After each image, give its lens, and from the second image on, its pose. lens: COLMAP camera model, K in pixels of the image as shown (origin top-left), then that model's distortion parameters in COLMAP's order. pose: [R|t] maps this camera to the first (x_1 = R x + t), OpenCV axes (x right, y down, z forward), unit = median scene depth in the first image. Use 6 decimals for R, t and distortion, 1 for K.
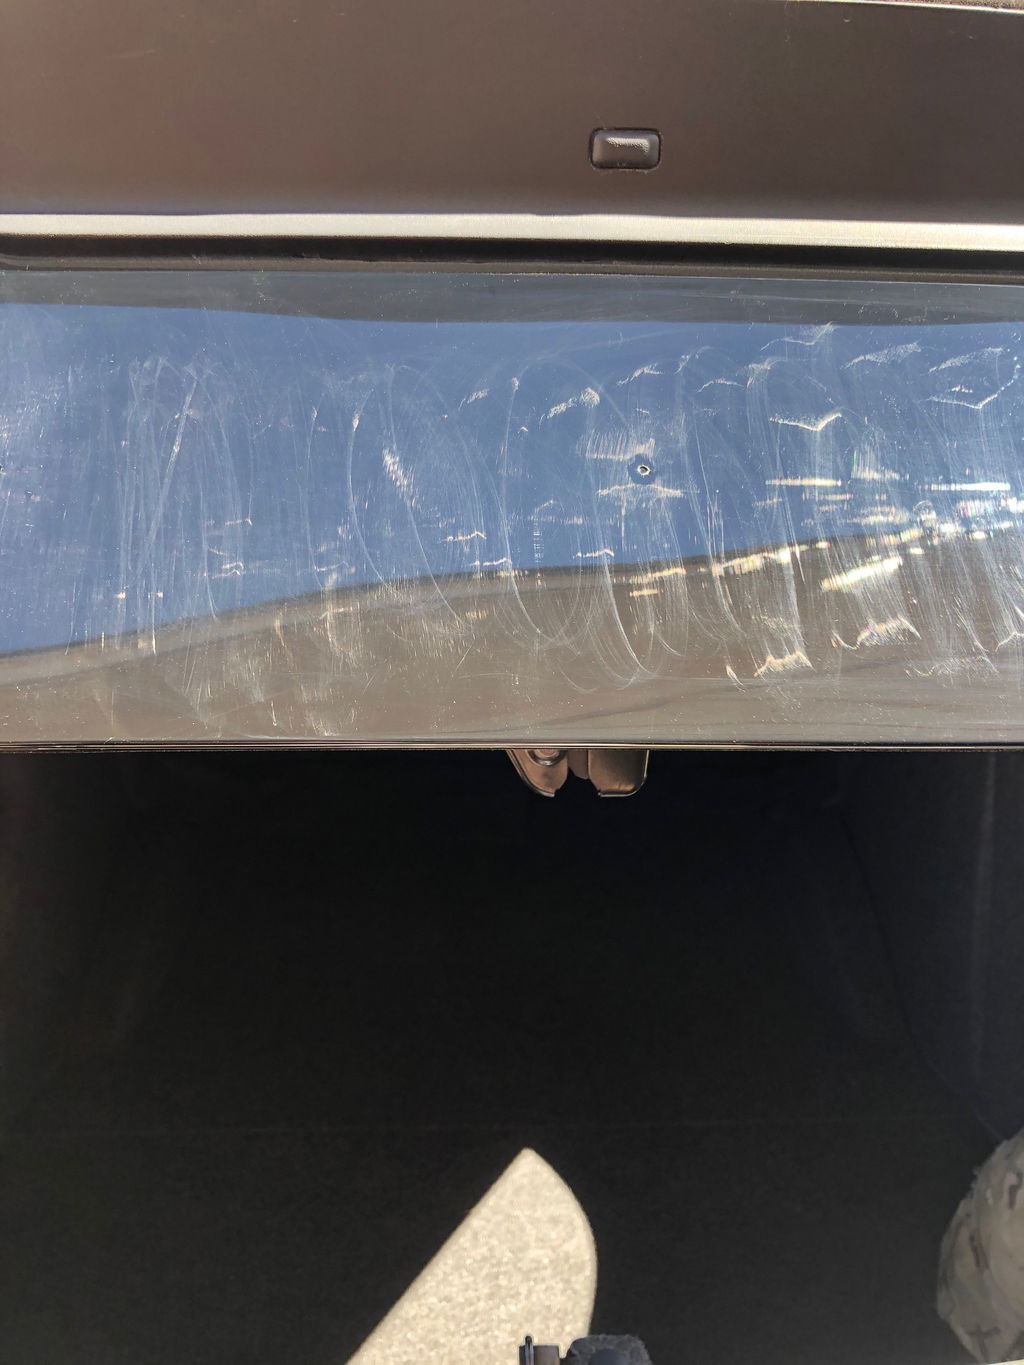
lens RADIAL K [[1114.5, 0, 512.0], [0, 1114.5, 682.5], [0, 0, 1]] dist [-0.006529, -0.007892]
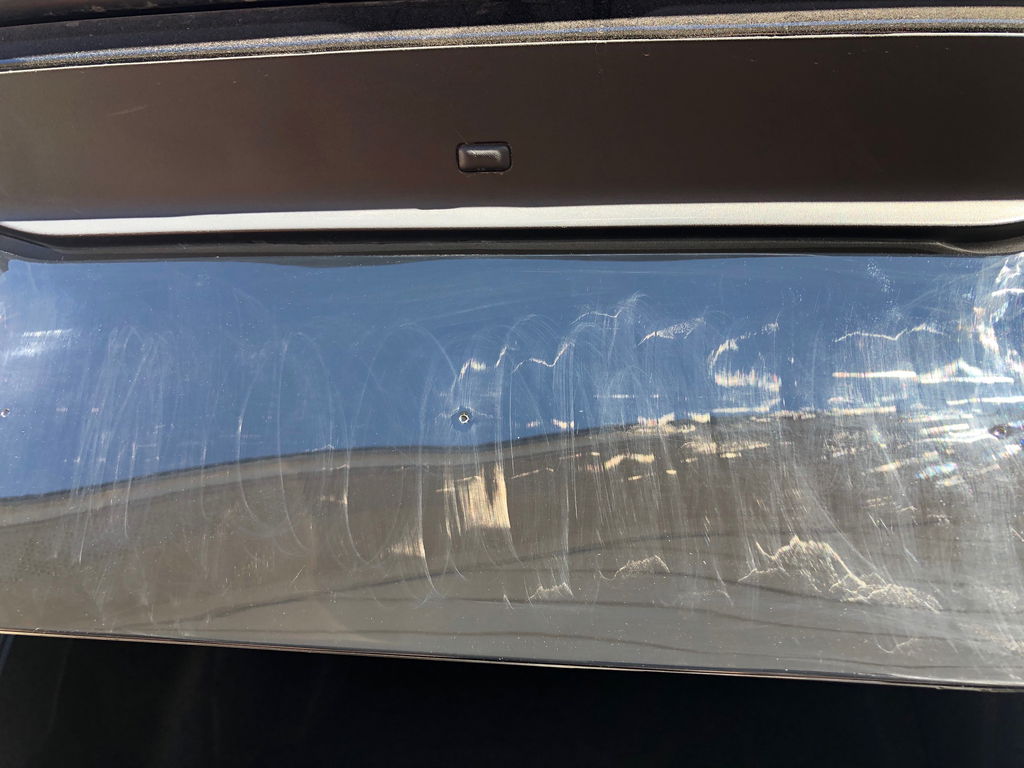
lens RADIAL K [[836.1, 0, 512.0], [0, 836.1, 384.0], [0, 0, 1]] dist [-0.006529, -0.007892]
pose [[0.985029, 0.006516, -0.172265, 0.326918], [-0.019059, 0.997276, -0.071259, -0.160629], [0.171332, 0.073475, 0.982470, 0.078094]]
